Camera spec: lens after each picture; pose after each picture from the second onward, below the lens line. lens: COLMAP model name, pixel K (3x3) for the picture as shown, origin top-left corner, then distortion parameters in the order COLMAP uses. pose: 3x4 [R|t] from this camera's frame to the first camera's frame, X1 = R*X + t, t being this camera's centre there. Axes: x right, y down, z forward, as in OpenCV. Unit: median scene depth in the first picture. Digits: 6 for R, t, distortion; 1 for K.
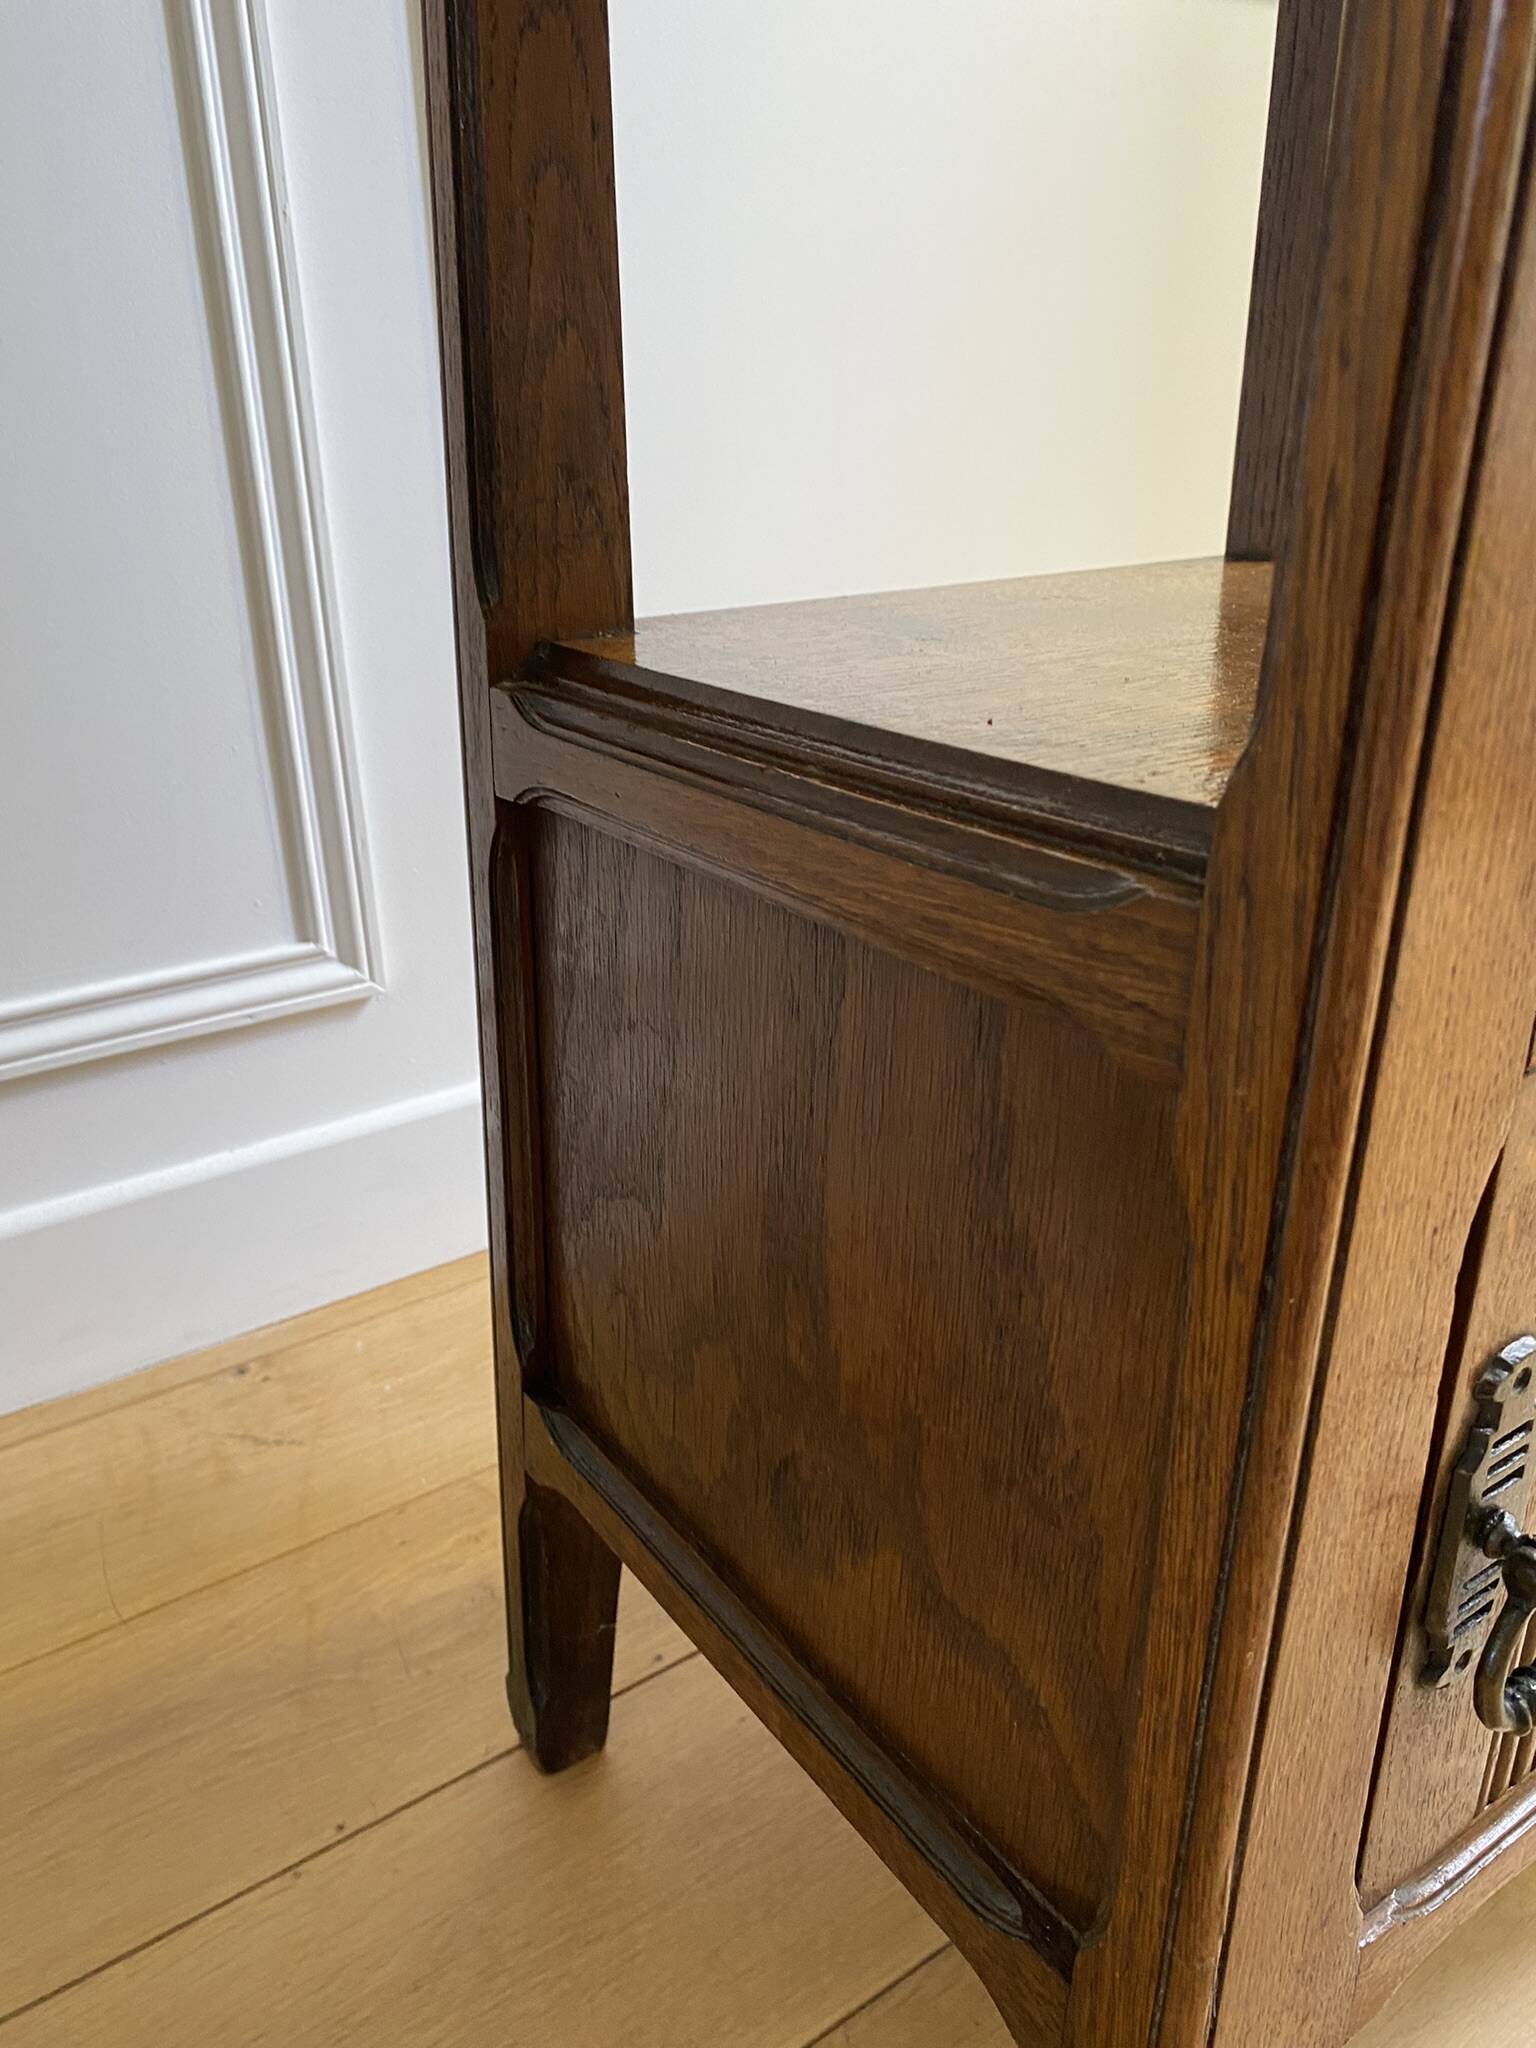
lens RADIAL K [[1547.6, 0, 759.6], [0, 1547.6, 1030.7], [0, 0, 1]] dist [-0.001491, -0.011325]
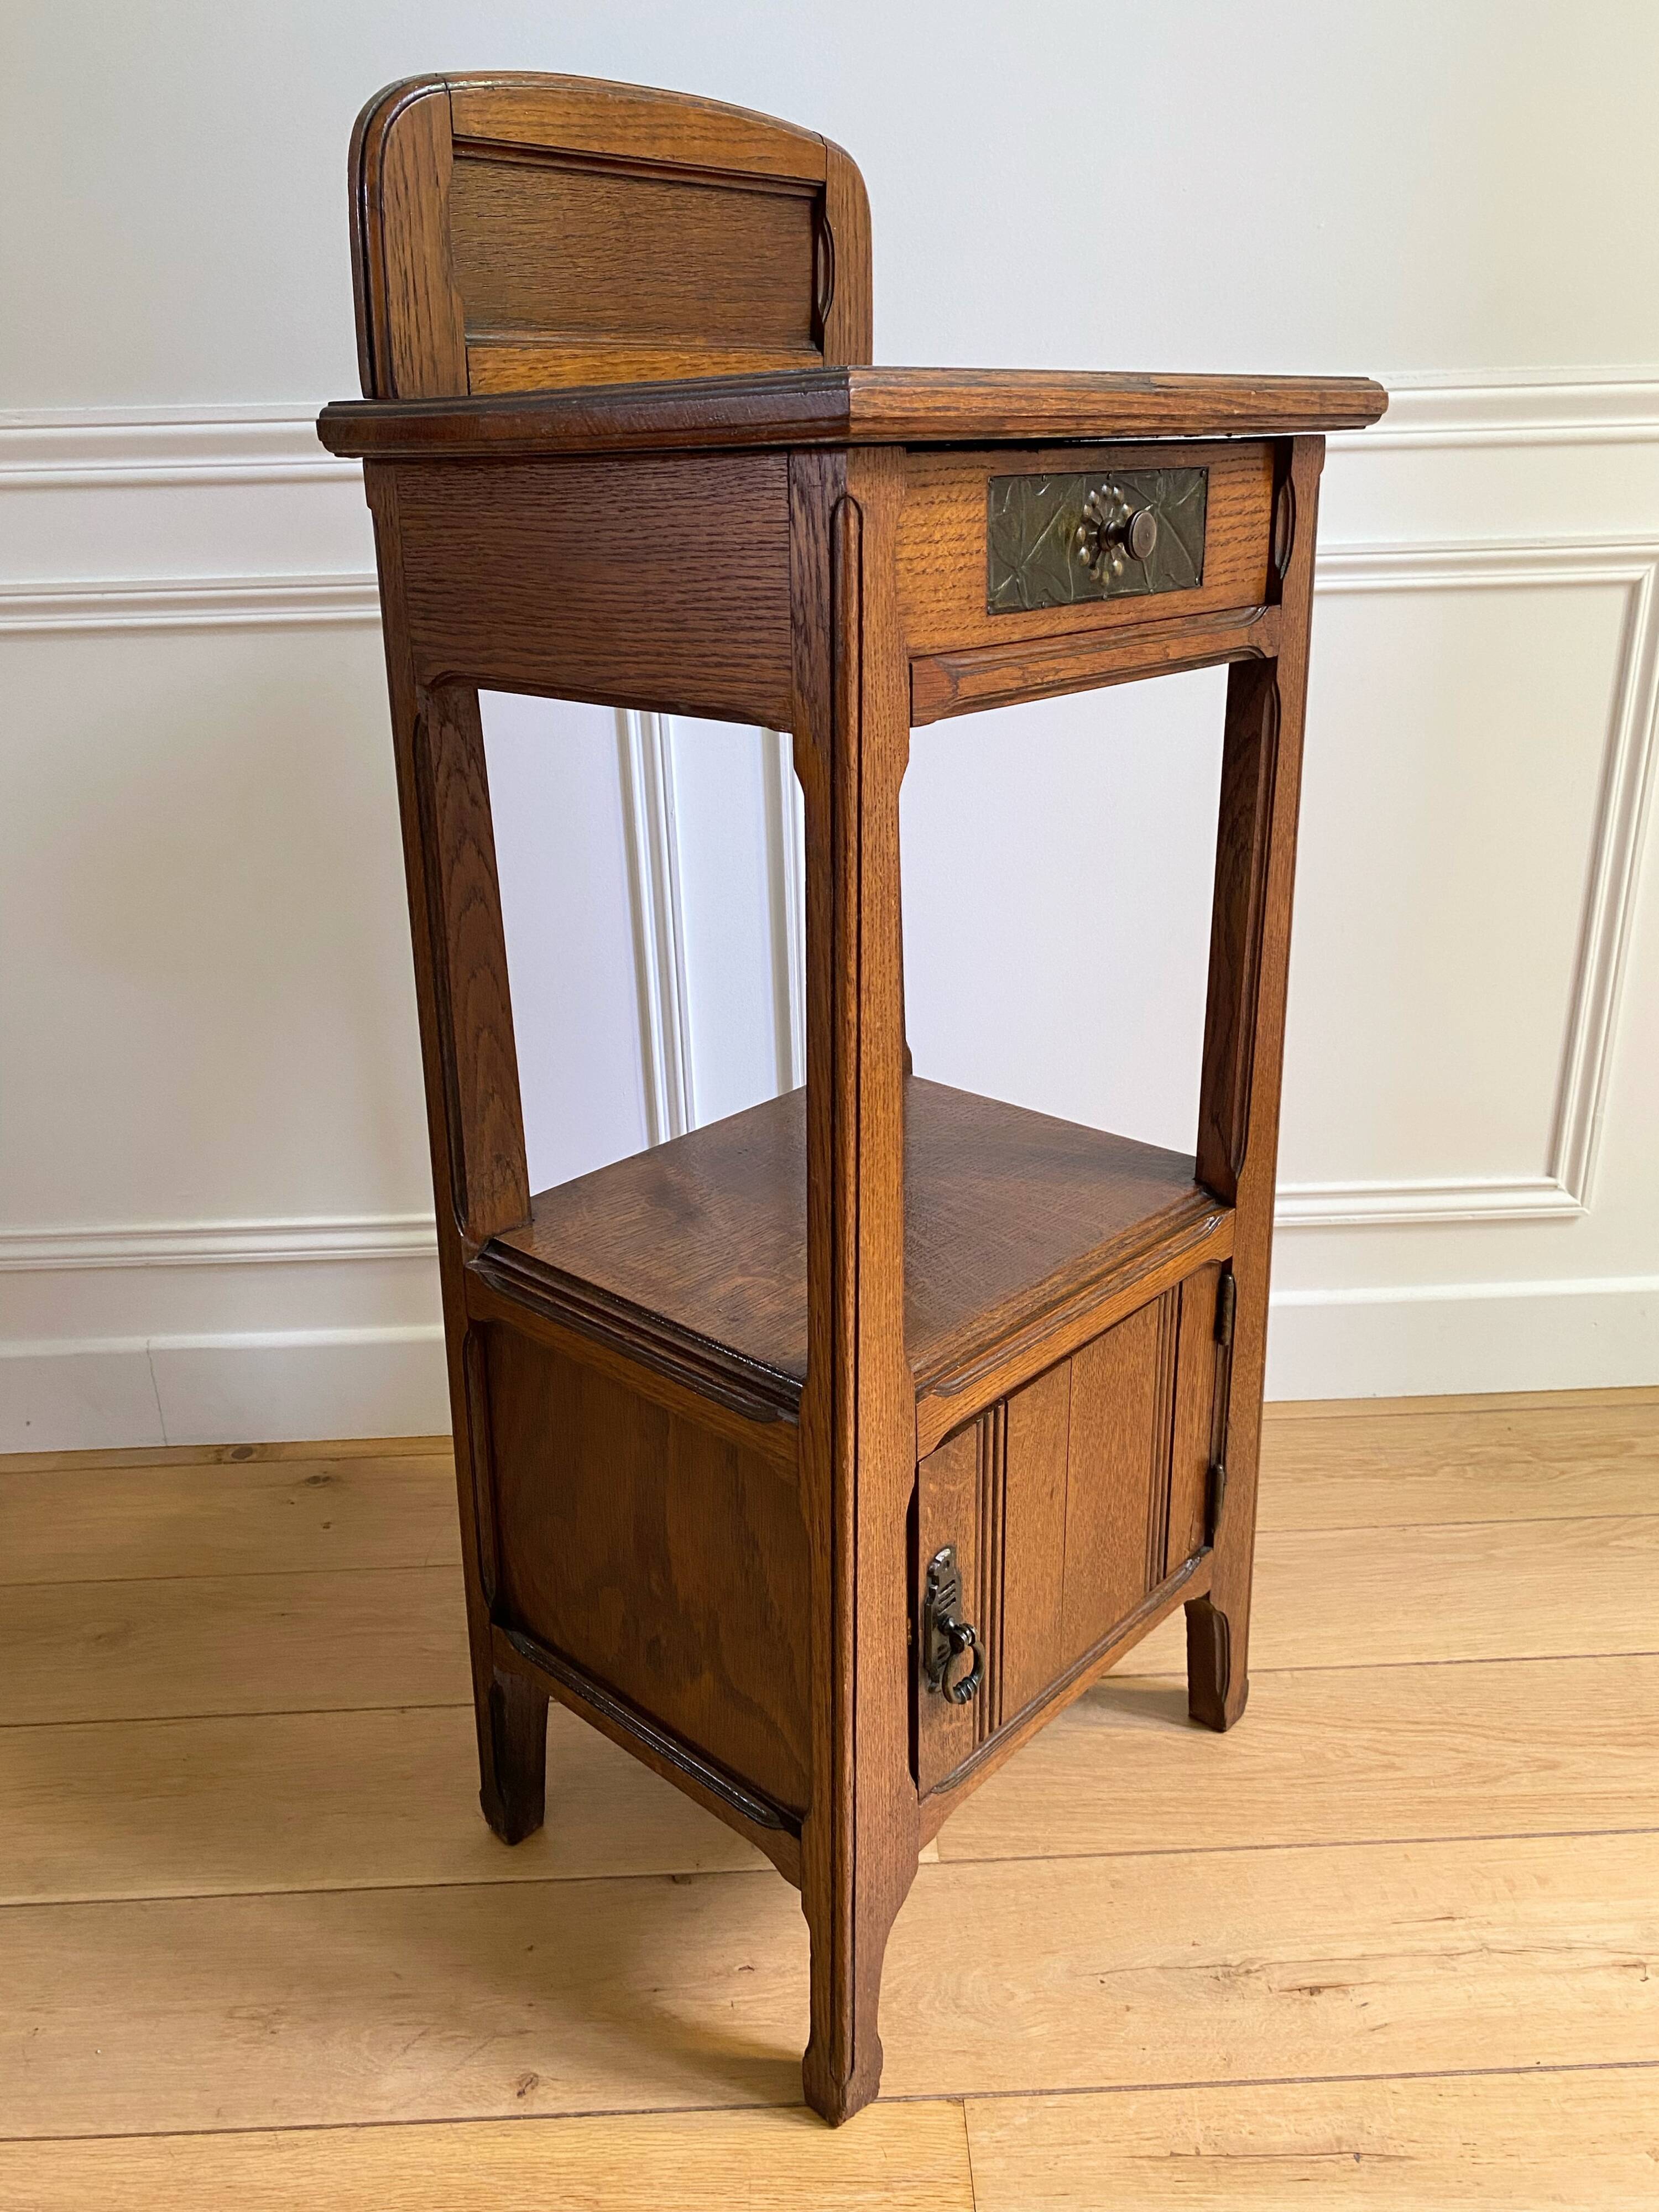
lens RADIAL K [[1671.6, 0, 820.4], [0, 1671.6, 1113.2], [0, 0, 1]] dist [-0.001491, -0.011325]
pose [[0.976432, -0.084881, 0.198432, -0.160055], [0.089743, 0.995842, -0.015626, -0.396808], [-0.196281, 0.033065, 0.979990, -1.358039]]
